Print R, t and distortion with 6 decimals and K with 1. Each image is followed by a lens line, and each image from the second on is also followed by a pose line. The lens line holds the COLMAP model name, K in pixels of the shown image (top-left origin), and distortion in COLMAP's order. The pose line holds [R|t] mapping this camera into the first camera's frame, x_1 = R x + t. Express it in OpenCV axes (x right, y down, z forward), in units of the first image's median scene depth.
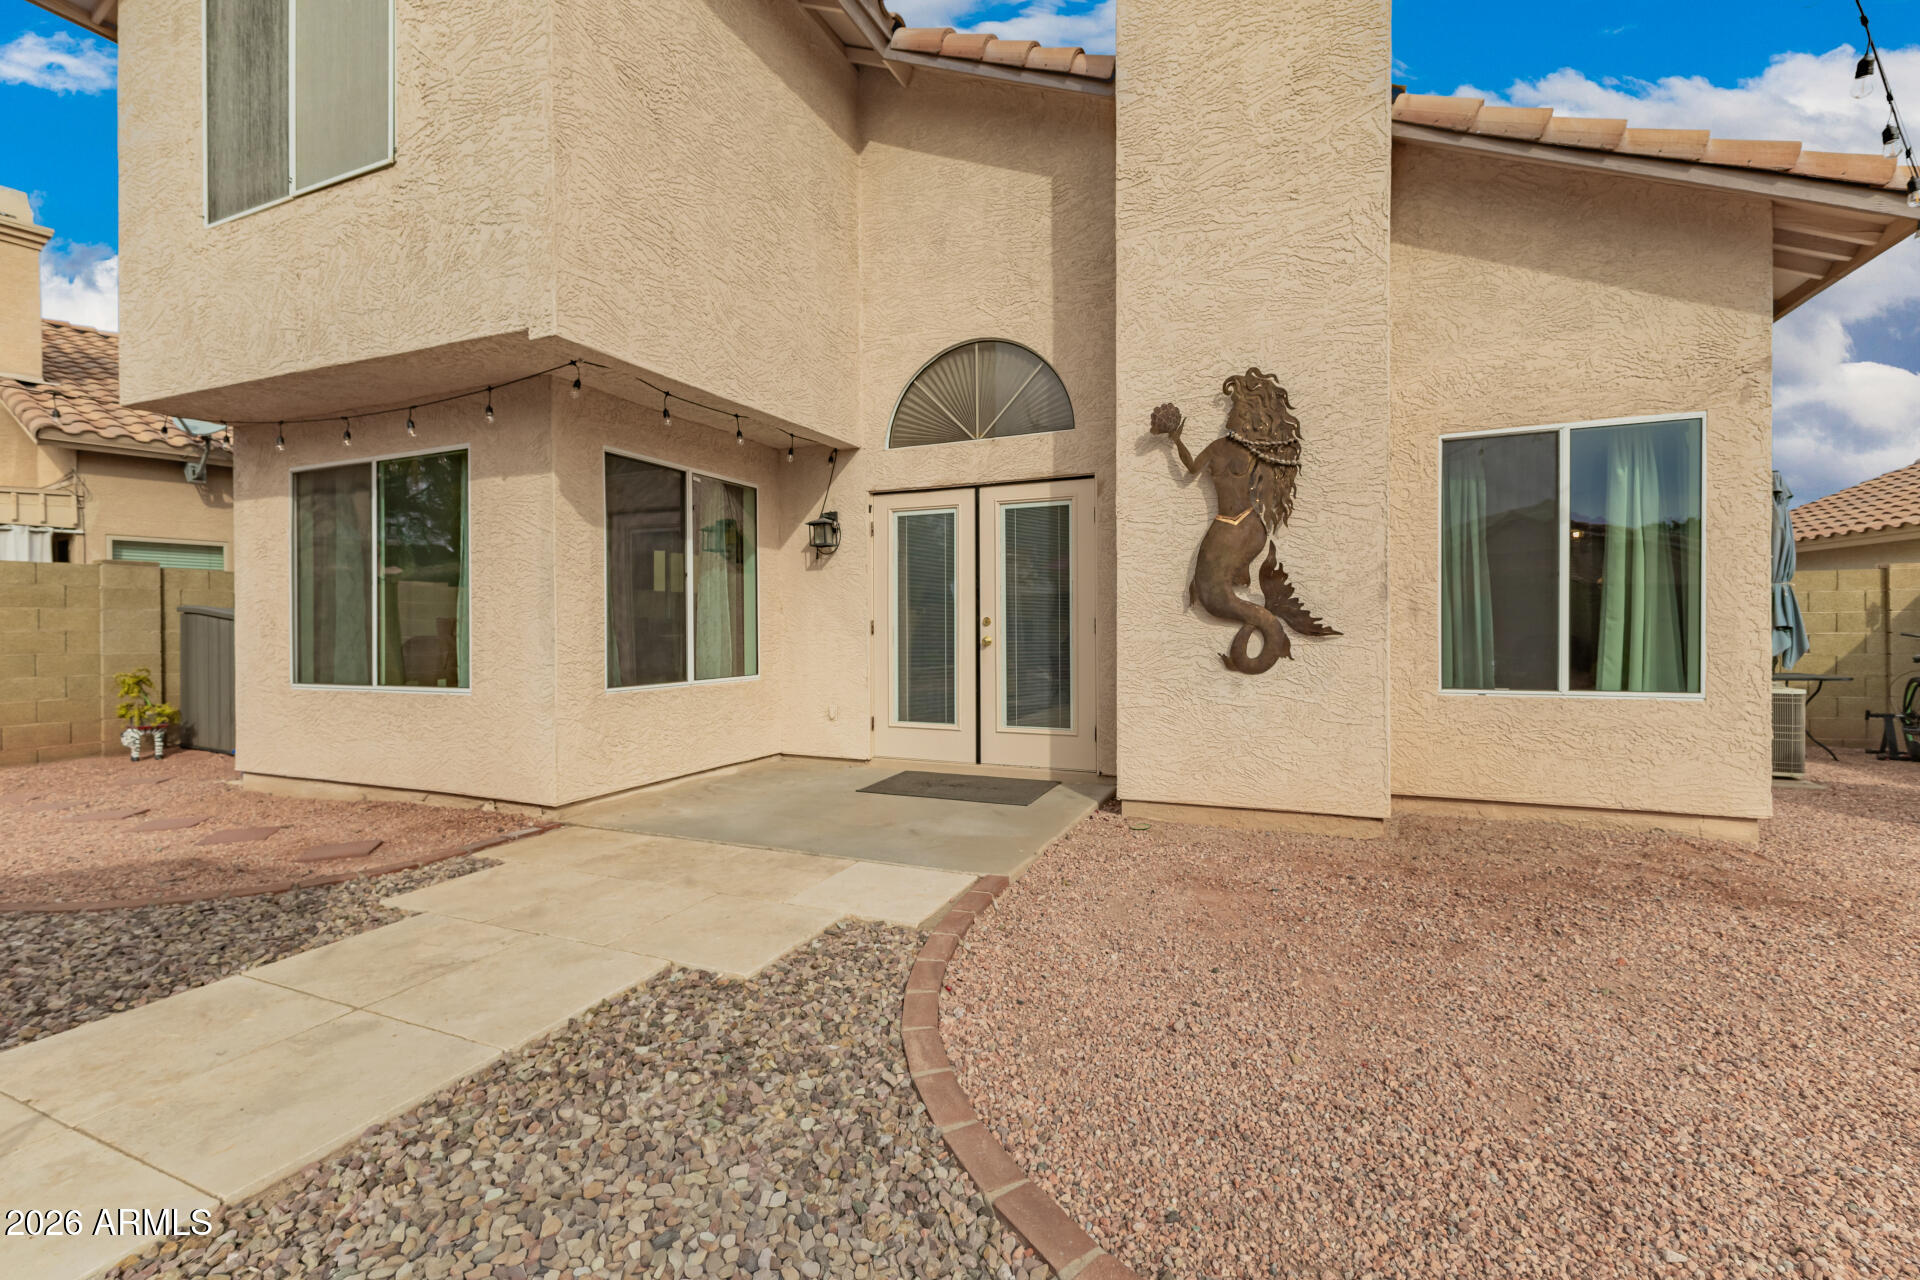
lens RADIAL K [[827.6, 0, 951.7], [0, 827.6, 629.3], [0, 0, 1]] dist [0.005154, -0.001183]
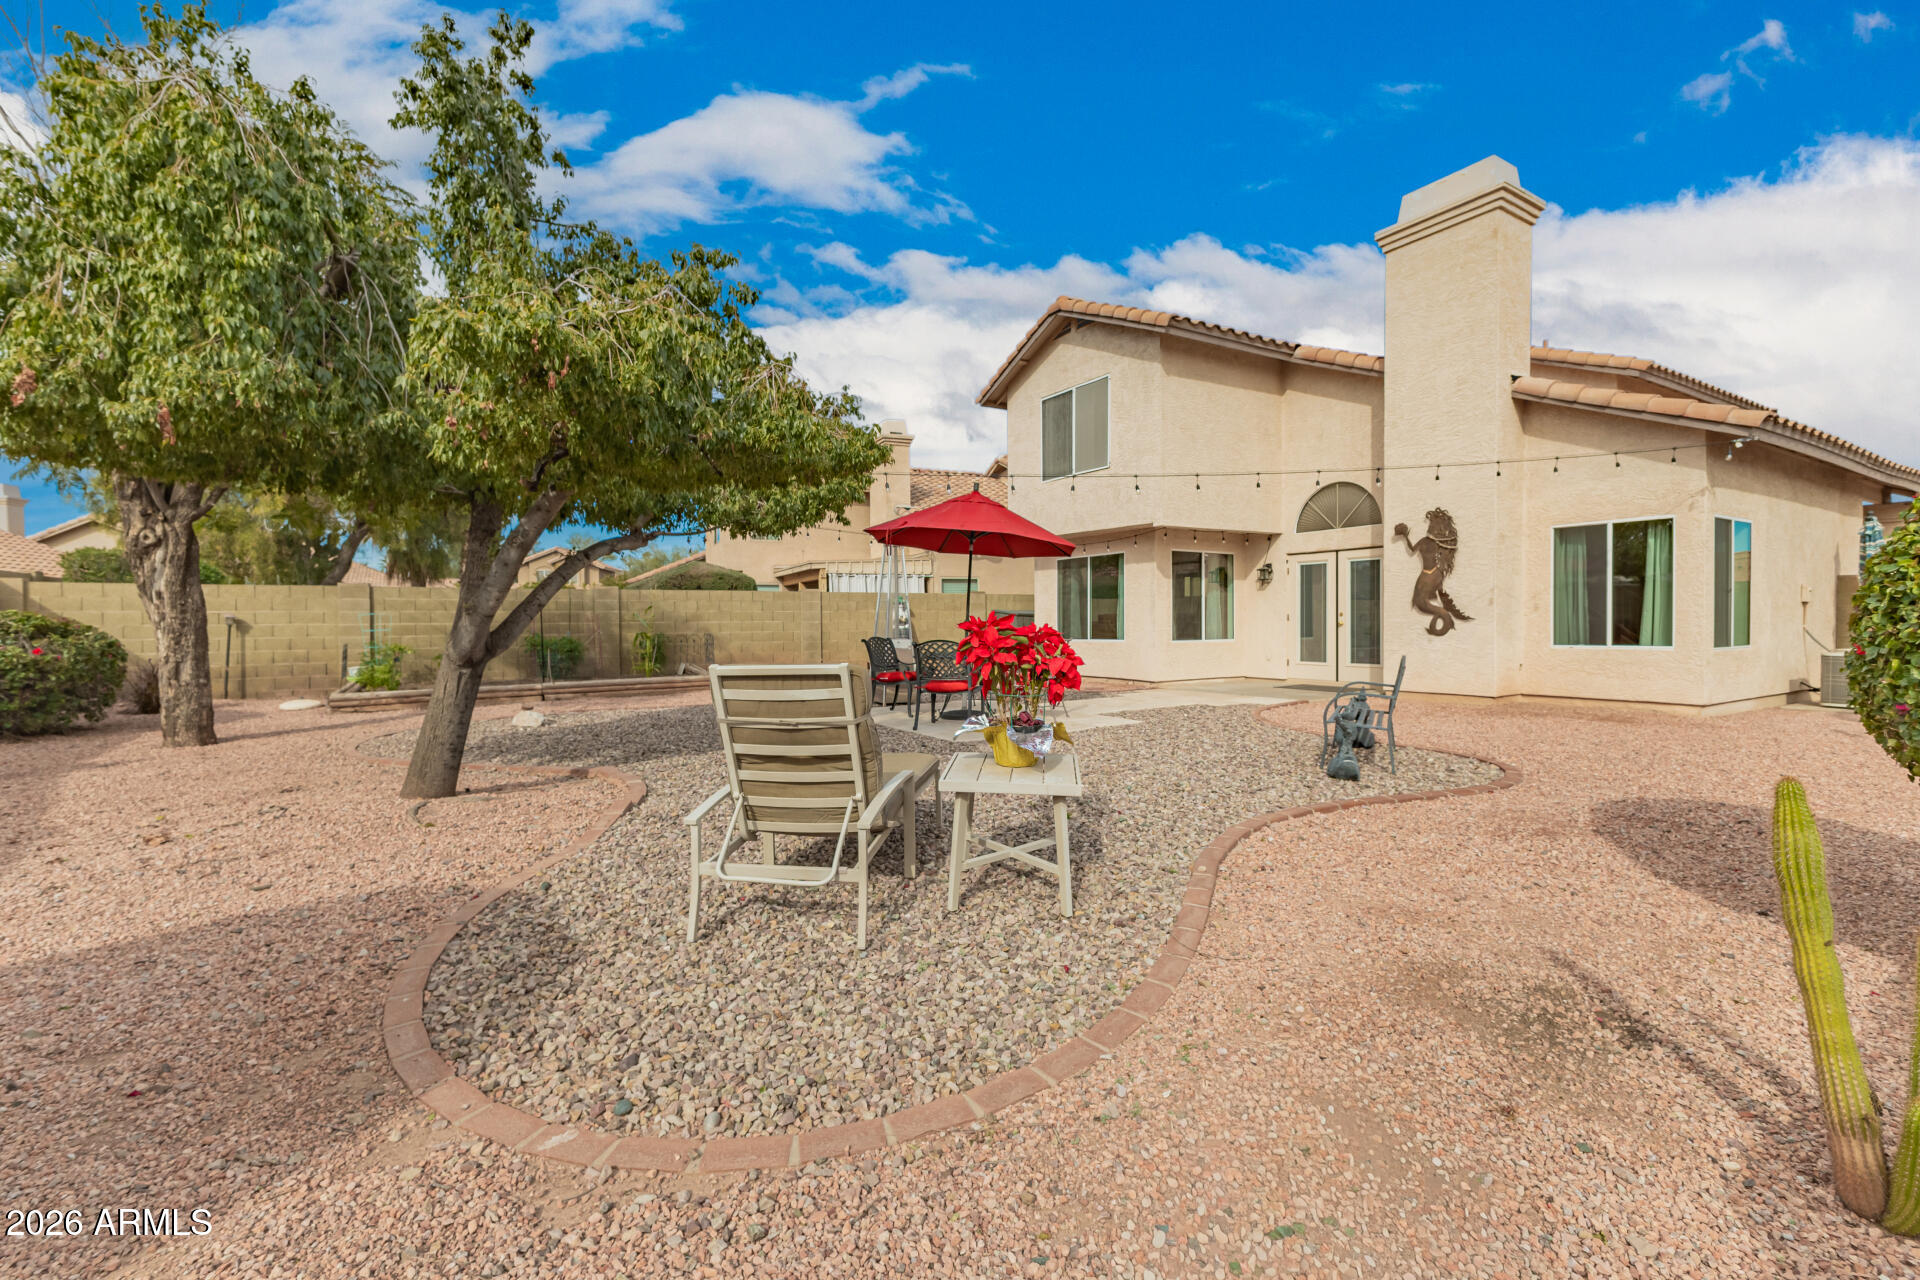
lens RADIAL K [[827.6, 0, 958.4], [0, 827.6, 636.3], [0, 0, 1]] dist [0.005154, -0.001183]
pose [[0.828451, 0.009055, -0.559988, 0.439426], [0.001841, 0.999820, 0.018890, 0.005847], [0.560058, -0.016680, 0.828285, -1.380540]]
